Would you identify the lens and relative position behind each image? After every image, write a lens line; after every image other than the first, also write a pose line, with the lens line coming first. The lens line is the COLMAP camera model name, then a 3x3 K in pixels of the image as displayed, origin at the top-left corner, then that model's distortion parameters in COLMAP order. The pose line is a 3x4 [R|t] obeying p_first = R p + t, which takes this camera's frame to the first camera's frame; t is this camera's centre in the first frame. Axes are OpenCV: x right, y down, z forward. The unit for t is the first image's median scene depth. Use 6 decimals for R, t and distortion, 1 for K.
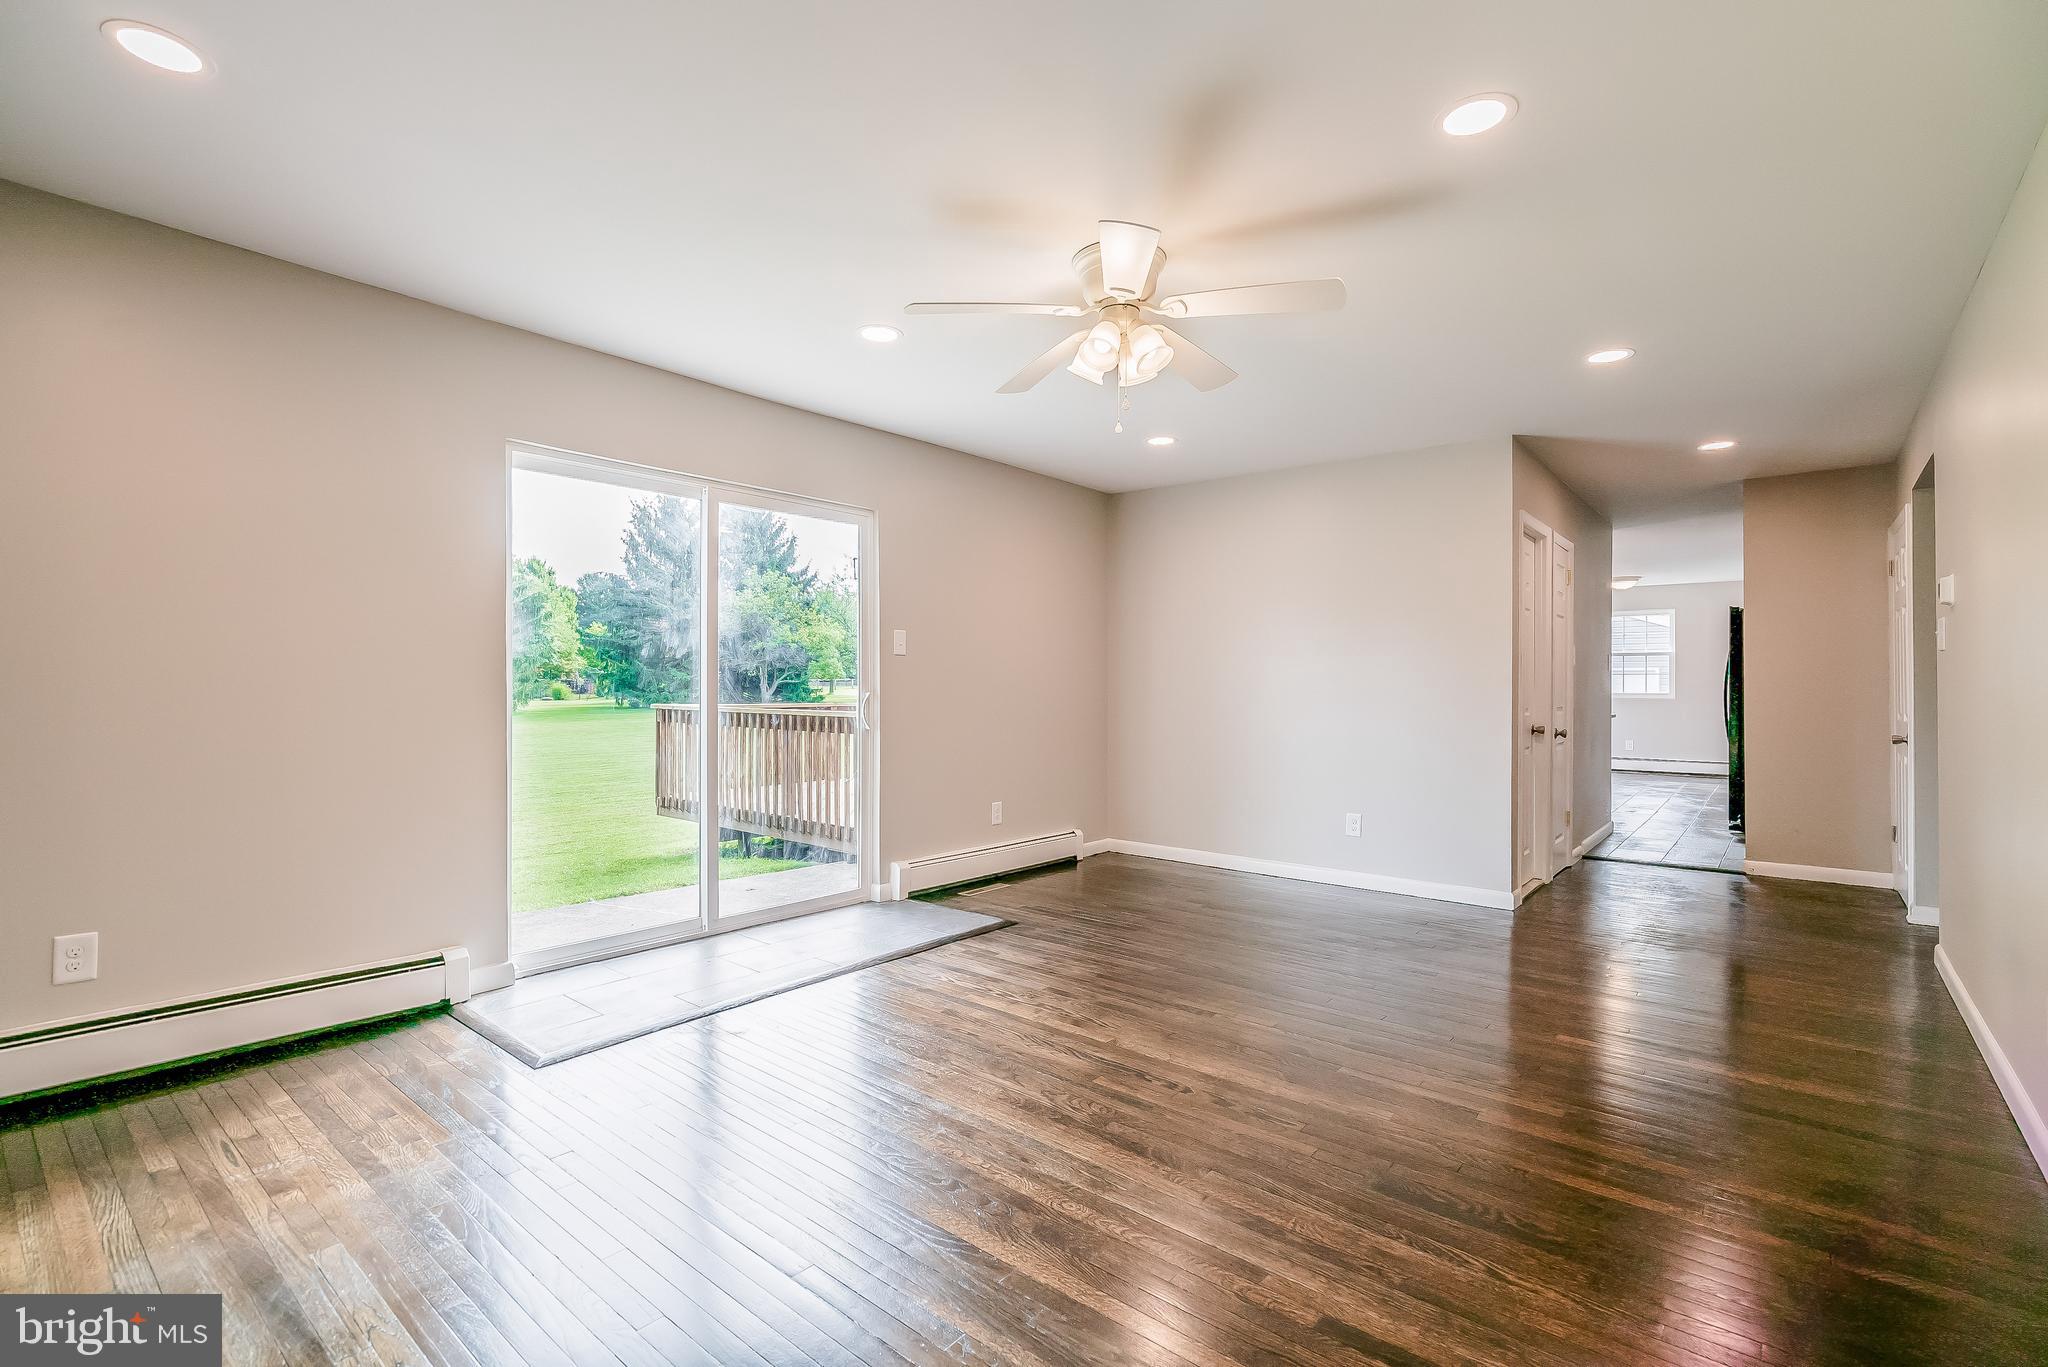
lens RADIAL K [[919.4, 0, 1022.6], [0, 919.4, 686.1], [0, 0, 1]] dist [-0.005558, 0.001221]
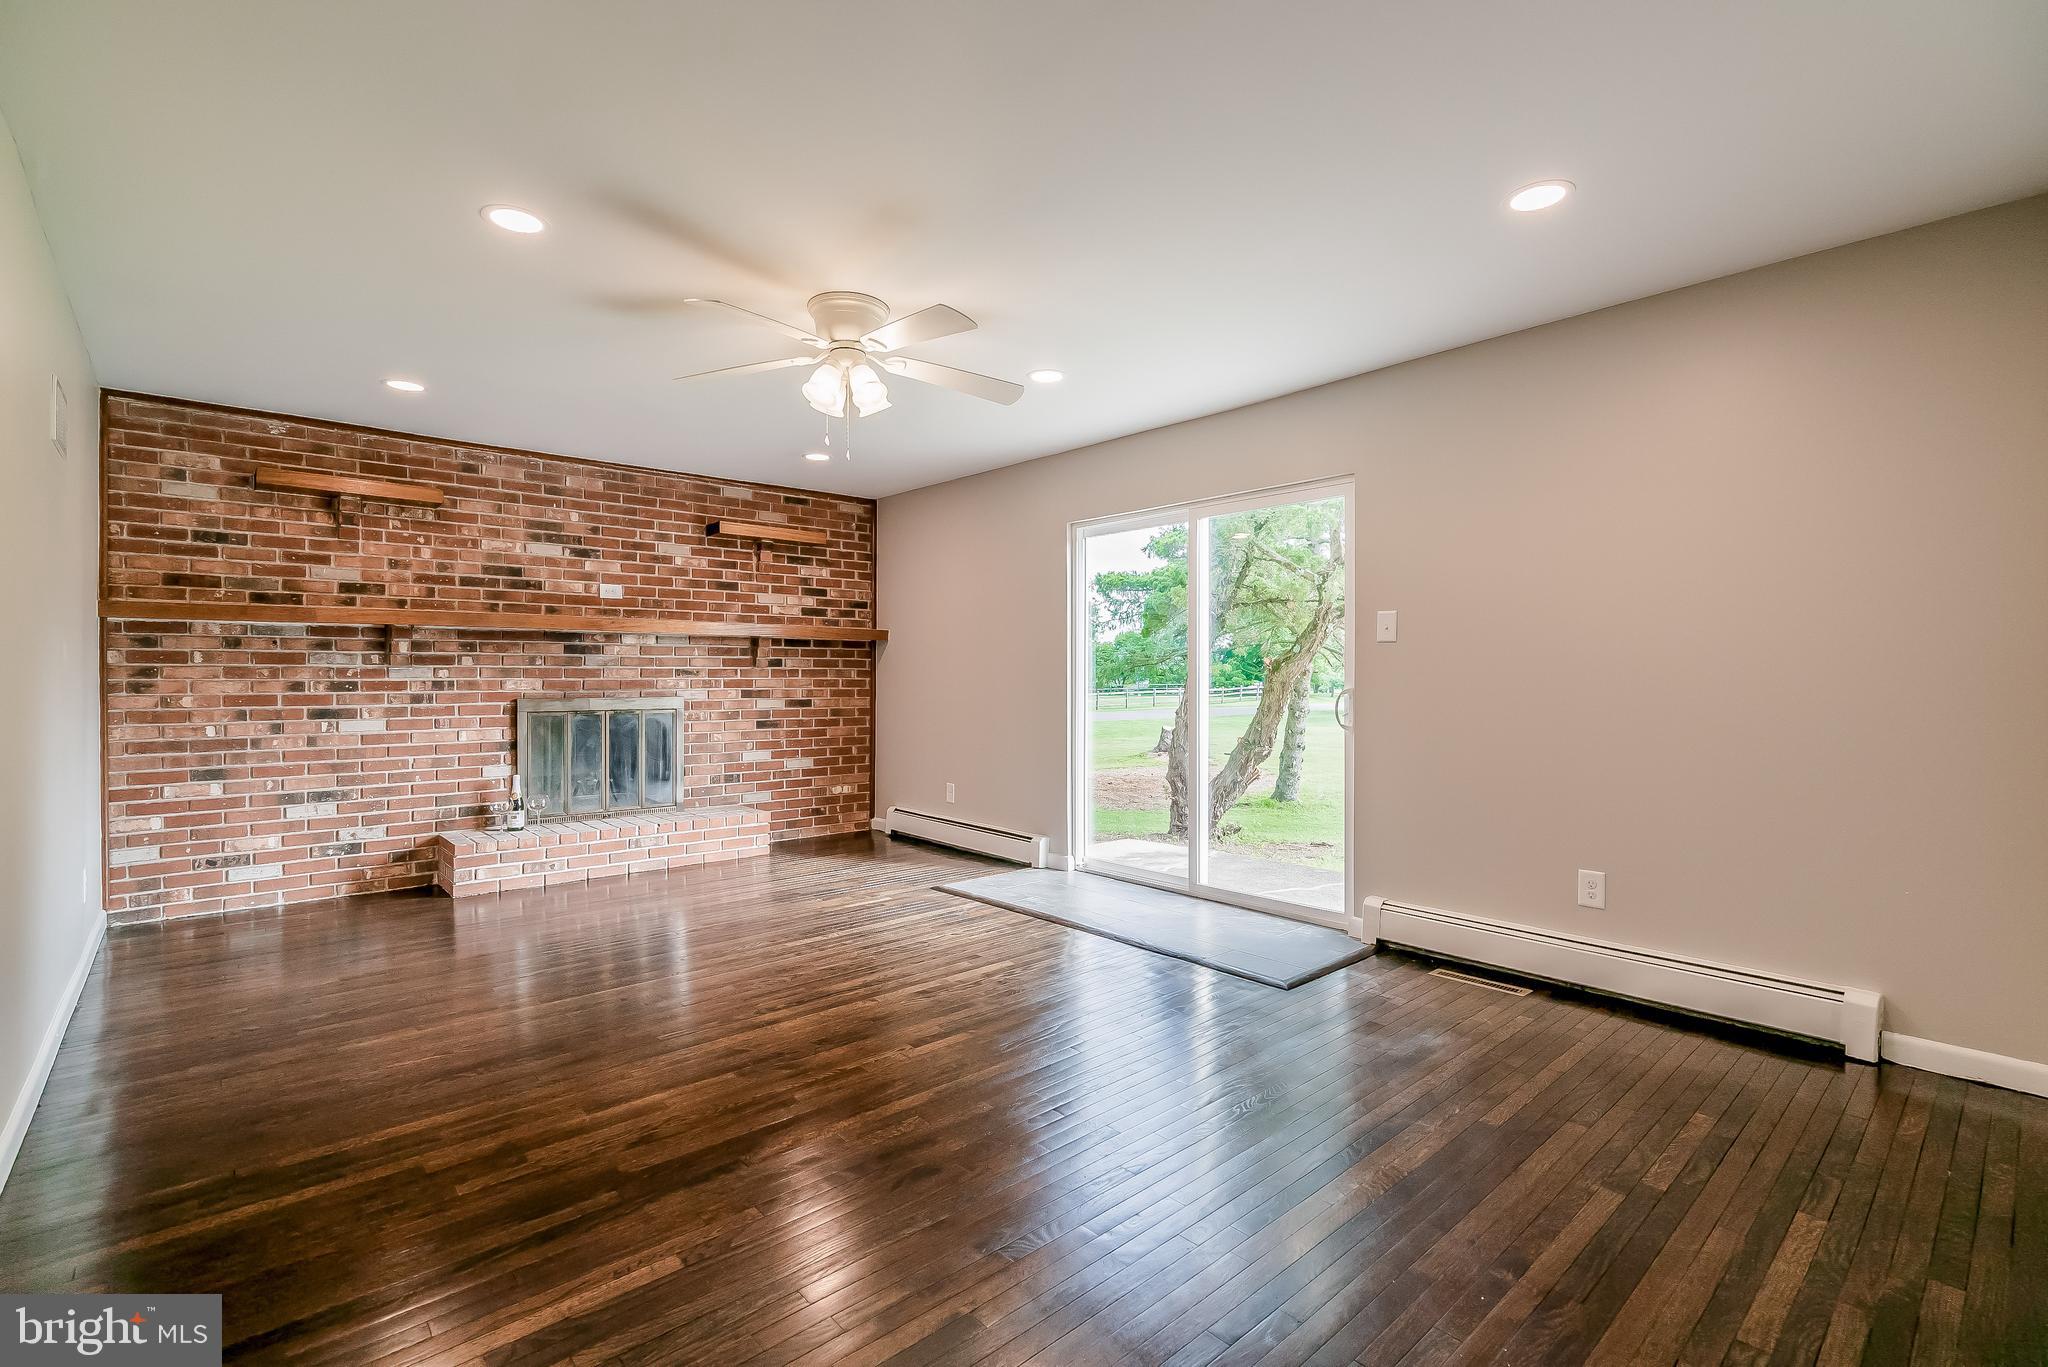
lens RADIAL K [[919.4, 0, 1022.6], [0, 919.4, 686.1], [0, 0, 1]] dist [-0.005558, 0.001221]
pose [[-0.150773, 0.007665, -0.988539, 1.065763], [0.003279, 0.999968, 0.007253, -0.001212], [0.988563, -0.002148, -0.150793, 1.228881]]
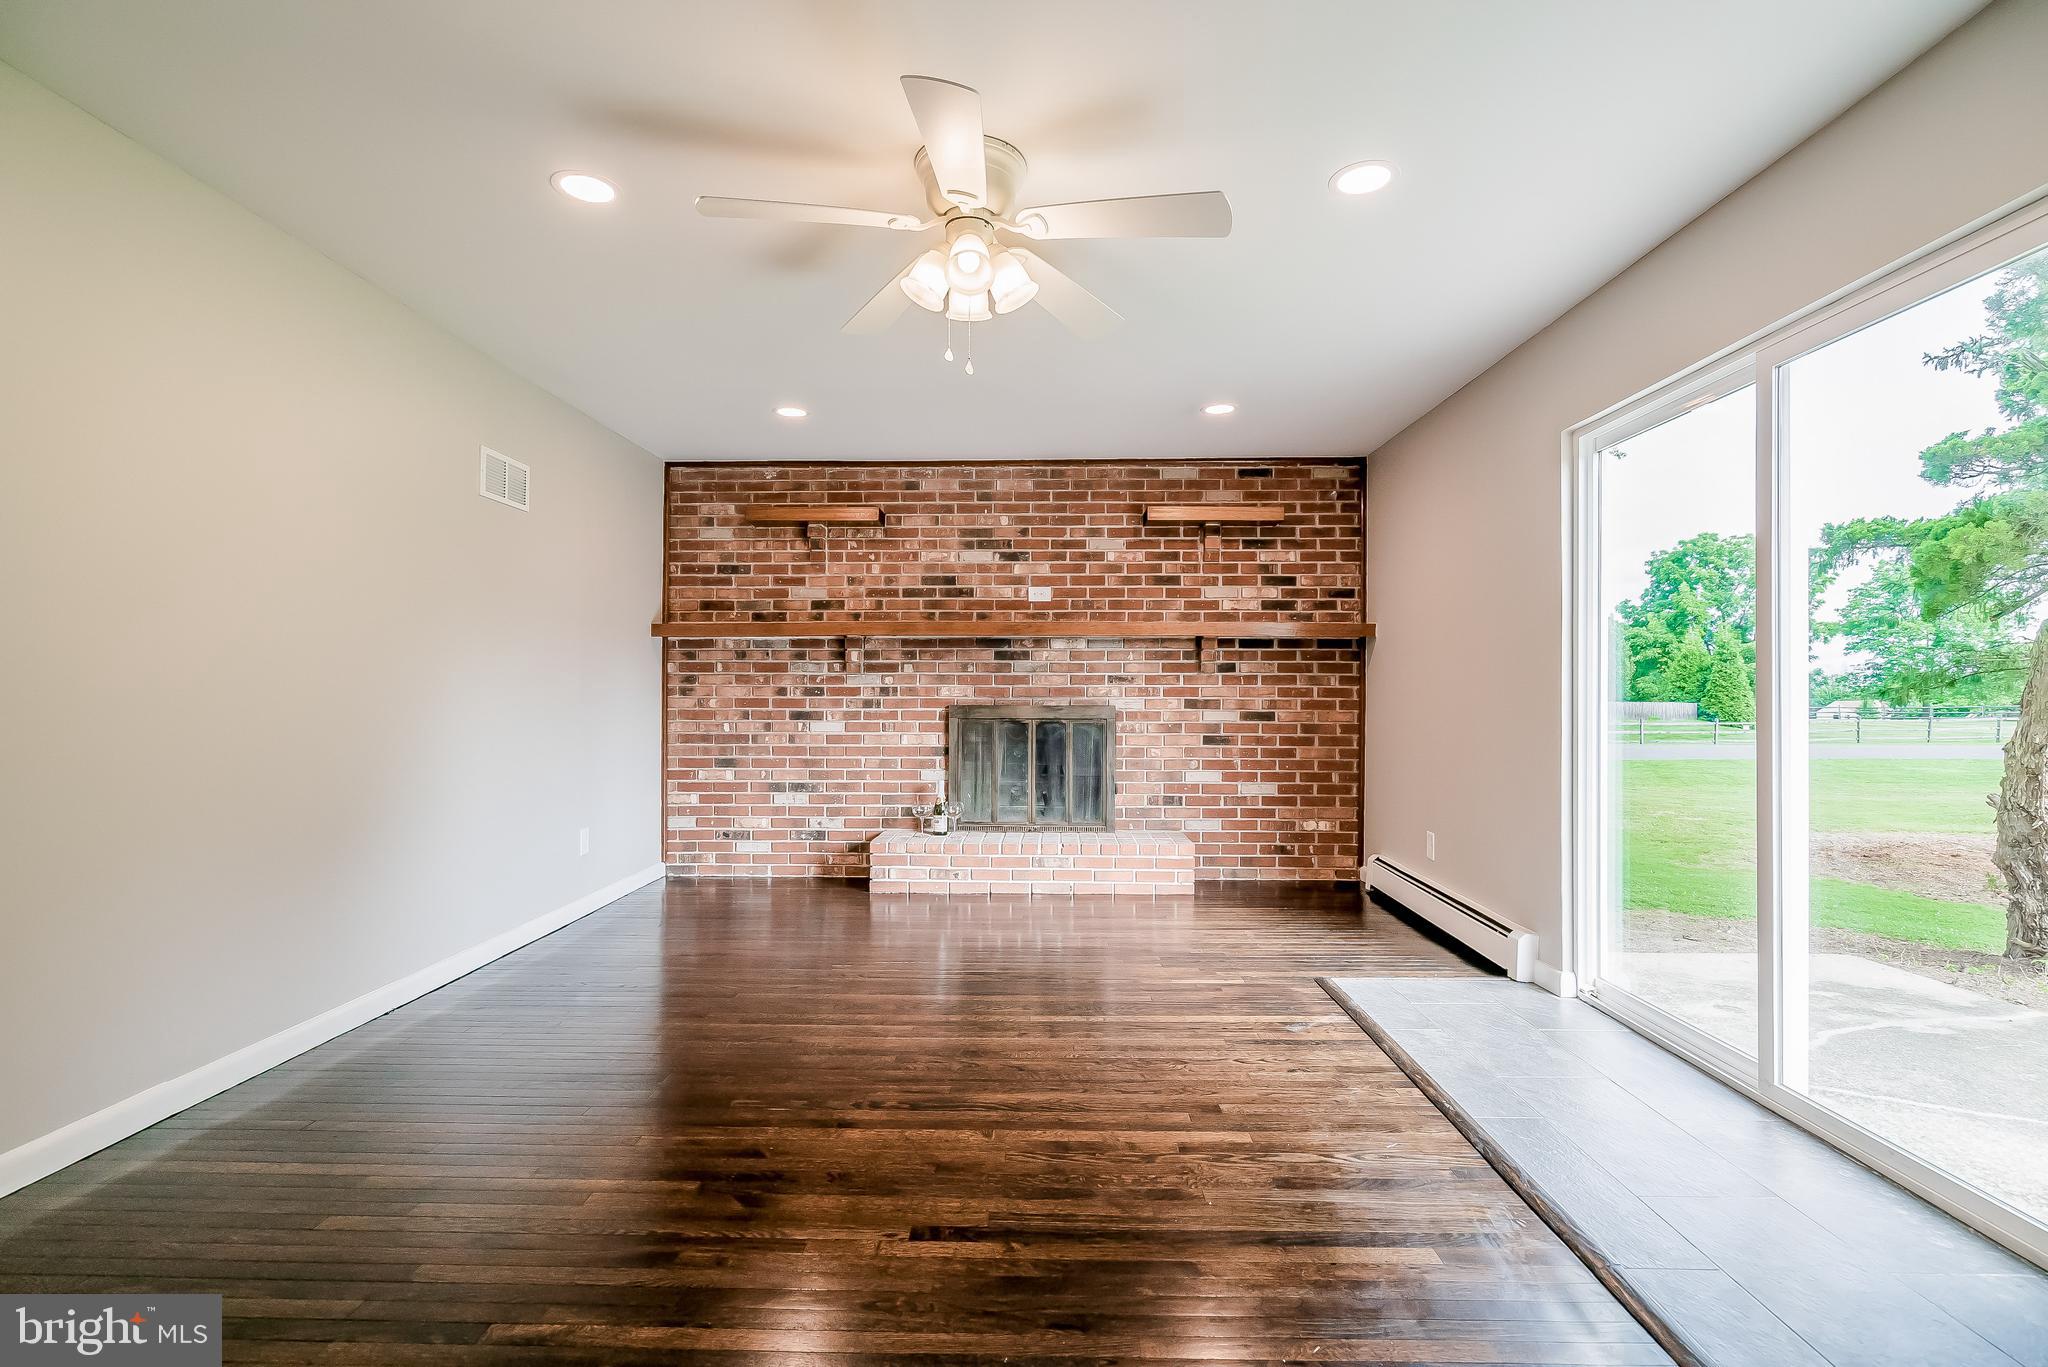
lens RADIAL K [[919.4, 0, 1022.6], [0, 919.4, 686.1], [0, 0, 1]] dist [-0.005558, 0.001221]
pose [[-0.782945, -0.009016, -0.622026, 0.511494], [-0.002017, 0.999927, -0.011954, 0.015910], [0.622088, -0.008105, -0.782906, 1.484453]]
